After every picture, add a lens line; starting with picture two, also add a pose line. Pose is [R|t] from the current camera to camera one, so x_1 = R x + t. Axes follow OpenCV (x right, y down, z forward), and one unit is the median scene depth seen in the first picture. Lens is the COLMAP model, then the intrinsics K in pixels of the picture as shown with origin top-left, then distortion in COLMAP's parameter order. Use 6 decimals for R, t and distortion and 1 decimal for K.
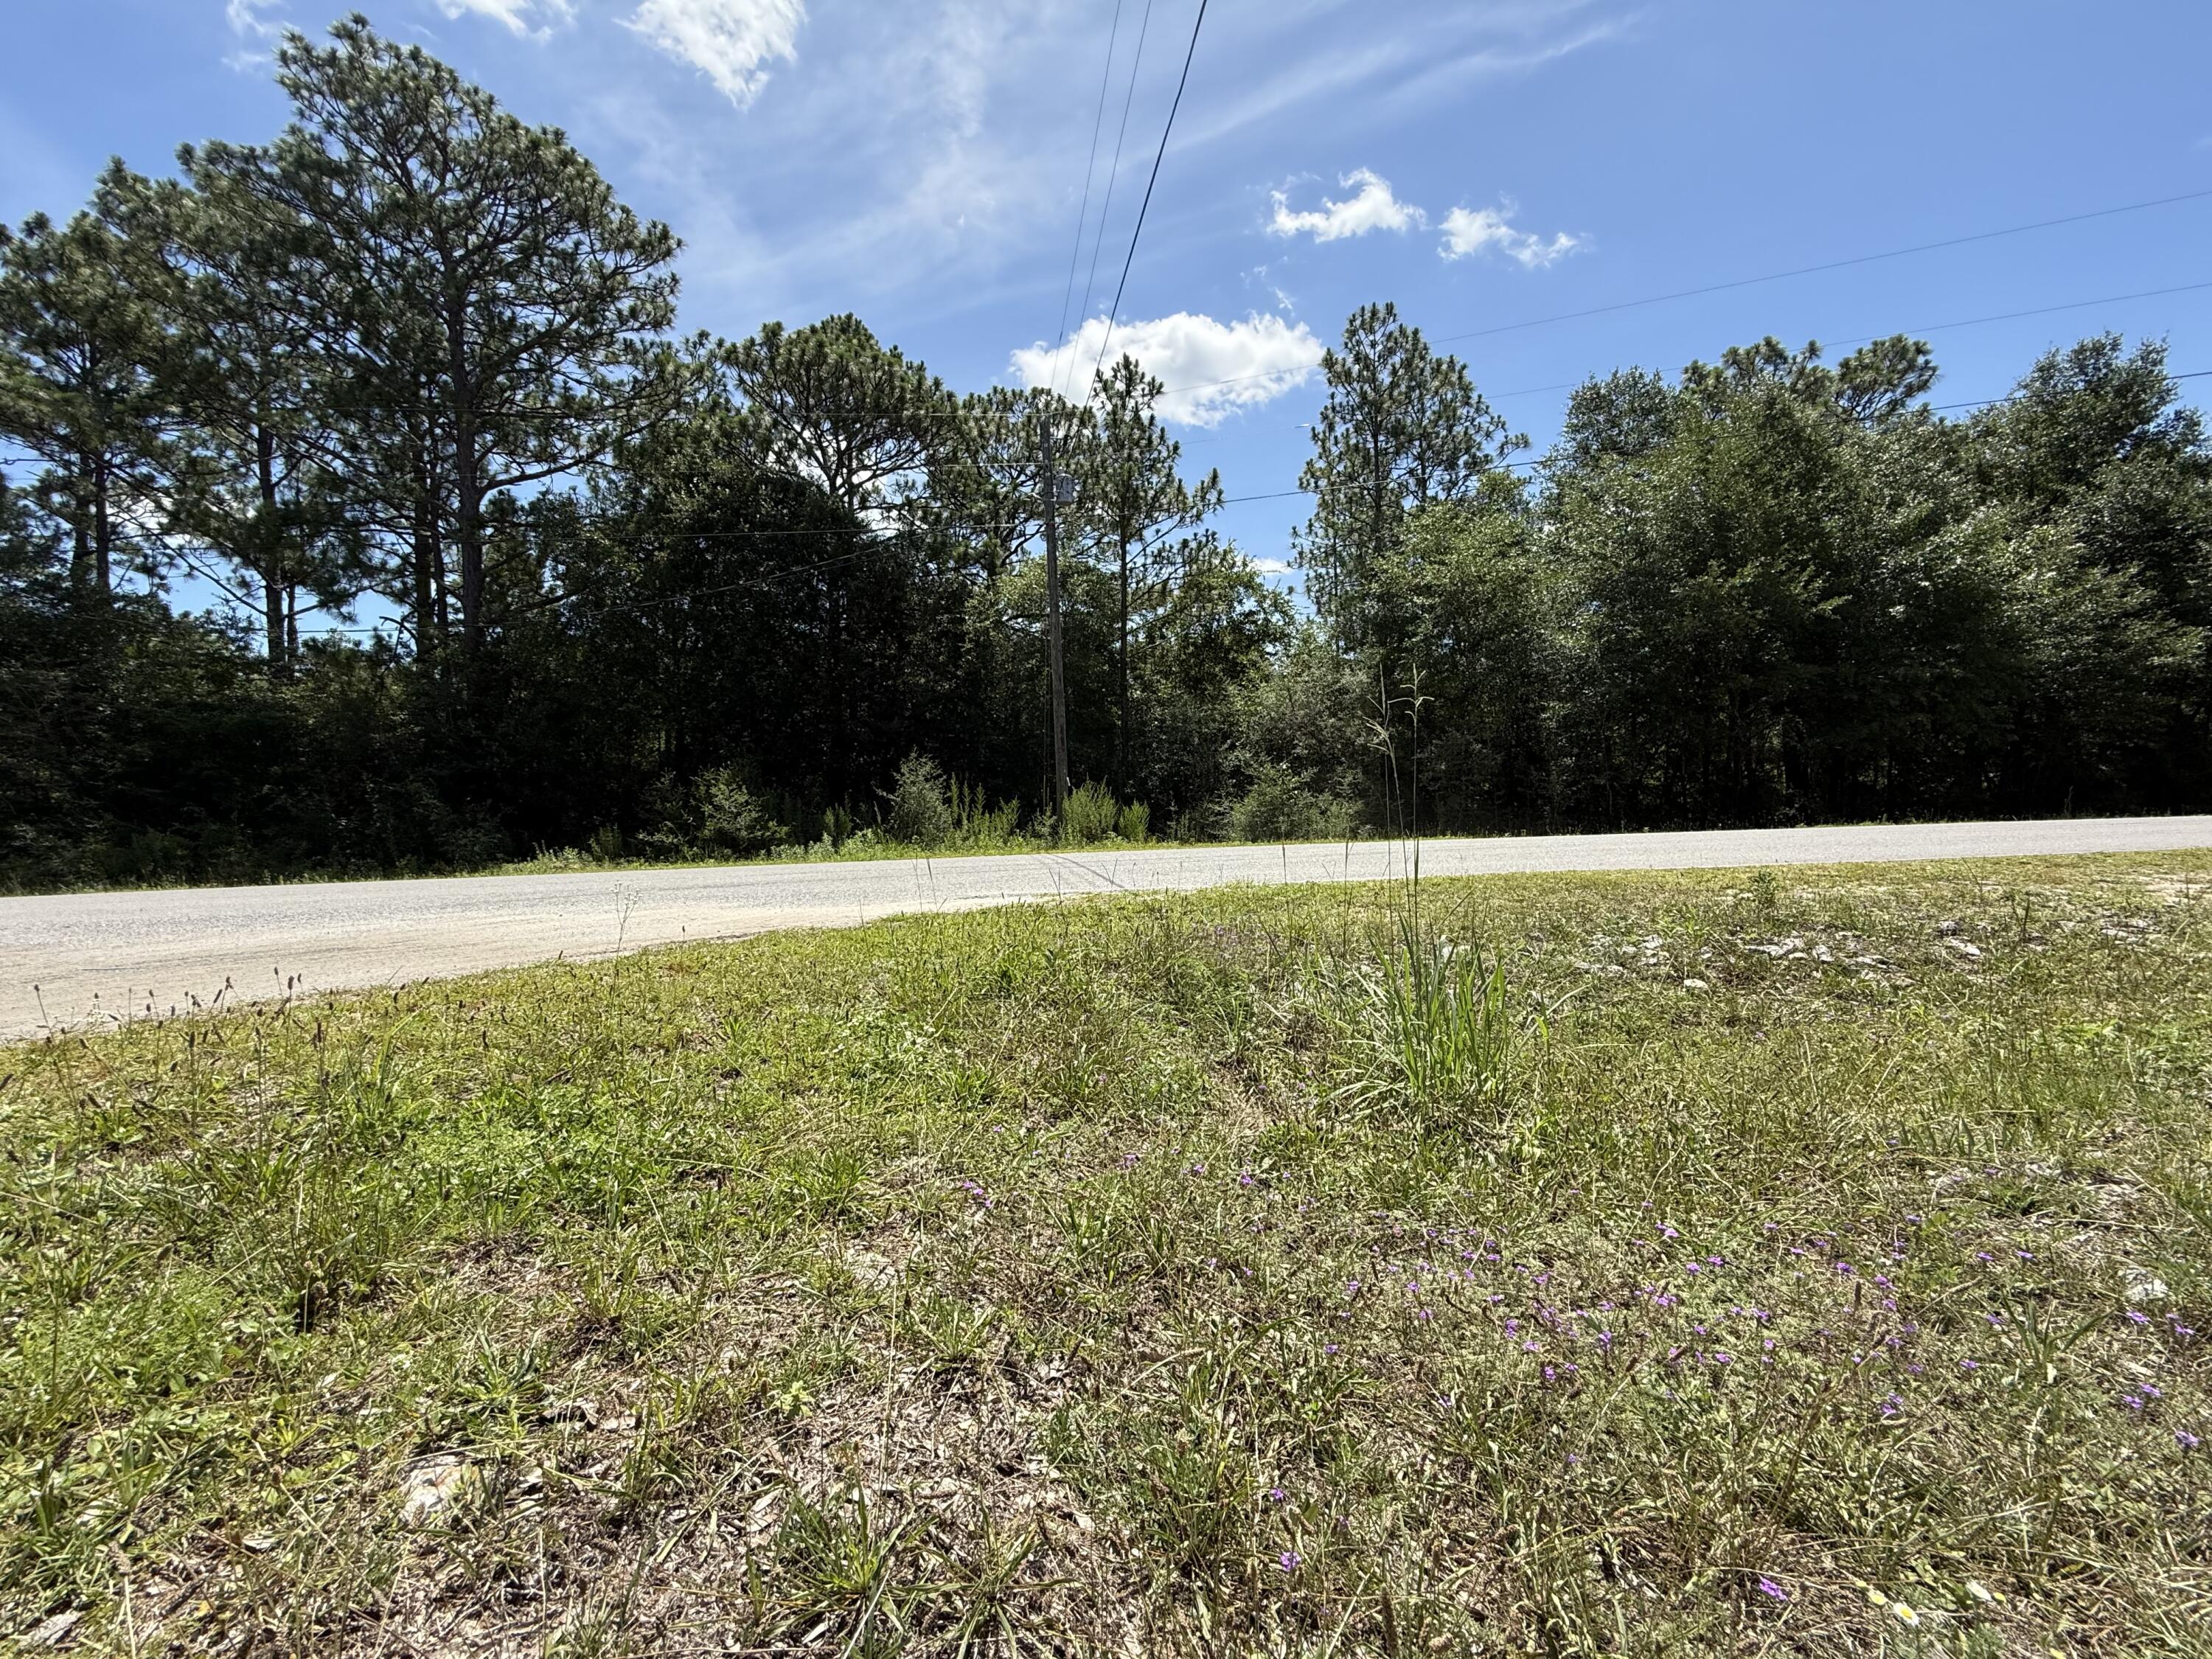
lens RADIAL K [[886.7, 0, 1105.0], [0, 886.7, 833.5], [0, 0, 1]] dist [-0.003024, 0.000447]
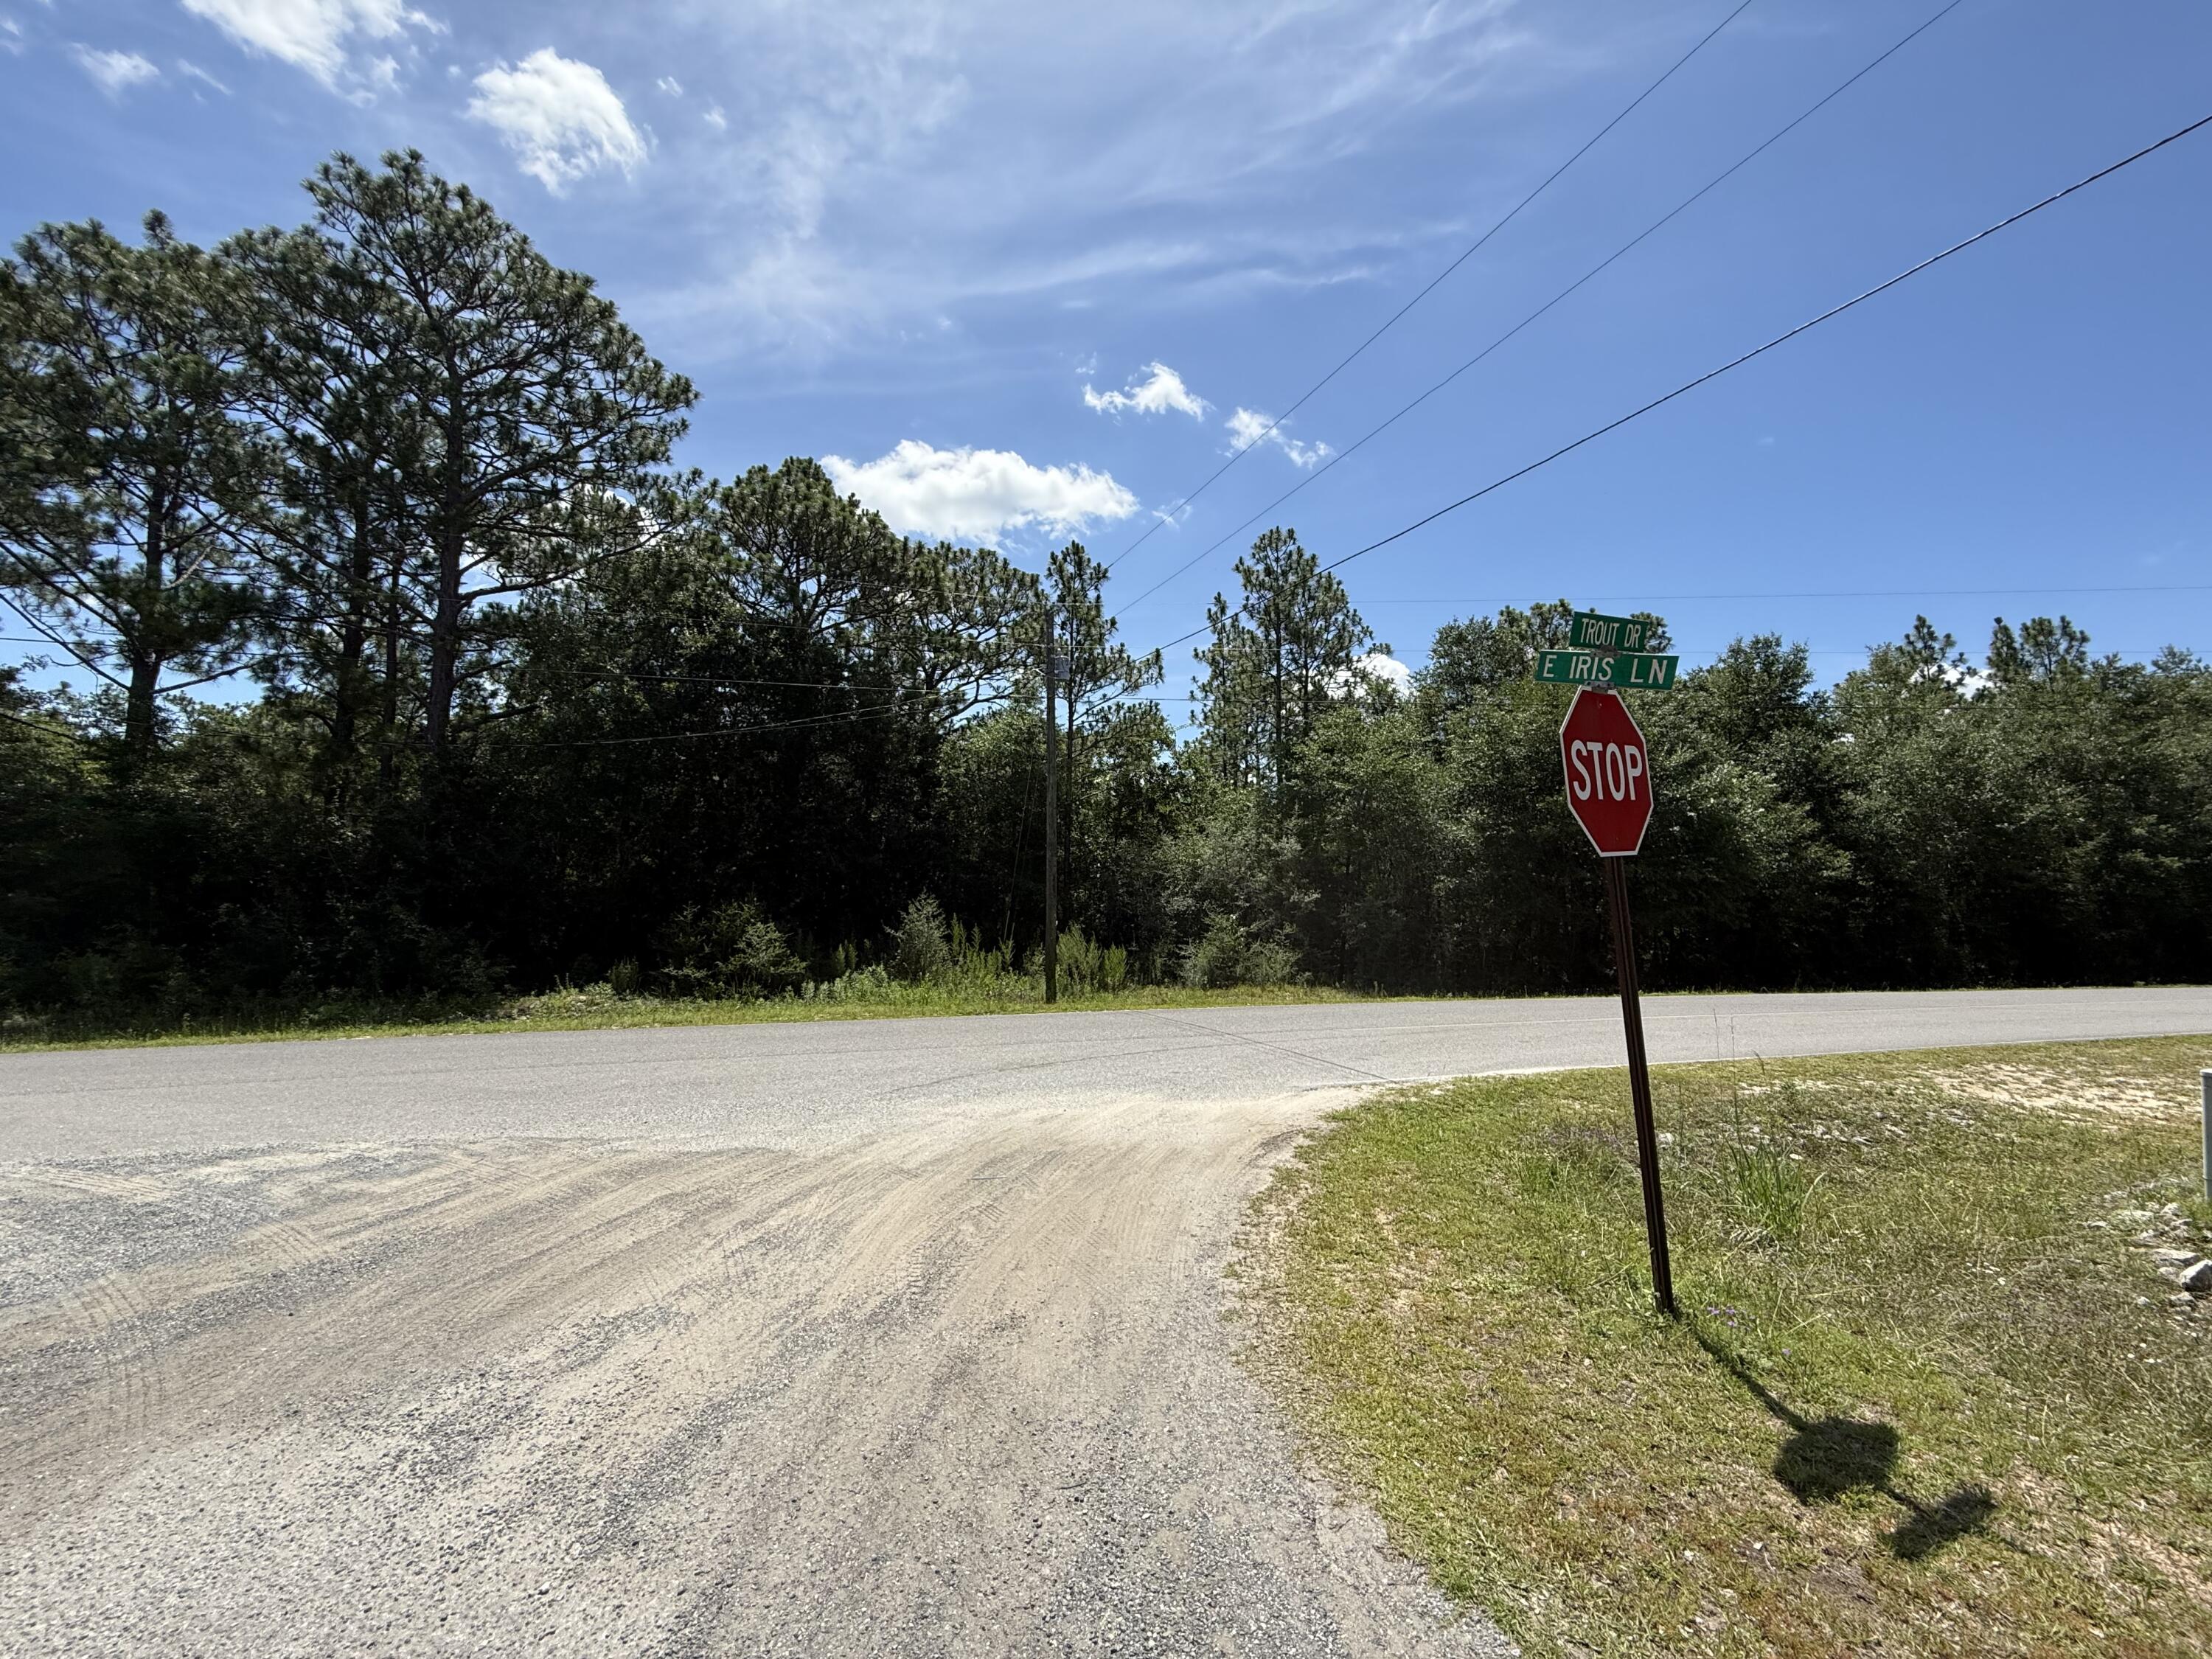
lens RADIAL K [[886.7, 0, 1105.6], [0, 886.7, 829.2], [0, 0, 1]] dist [-0.003024, 0.000447]
pose [[0.970434, 0.062907, 0.233023, -0.211609], [-0.036559, 0.992610, -0.115714, -0.043623], [-0.238580, 0.103774, 0.965562, -0.086362]]
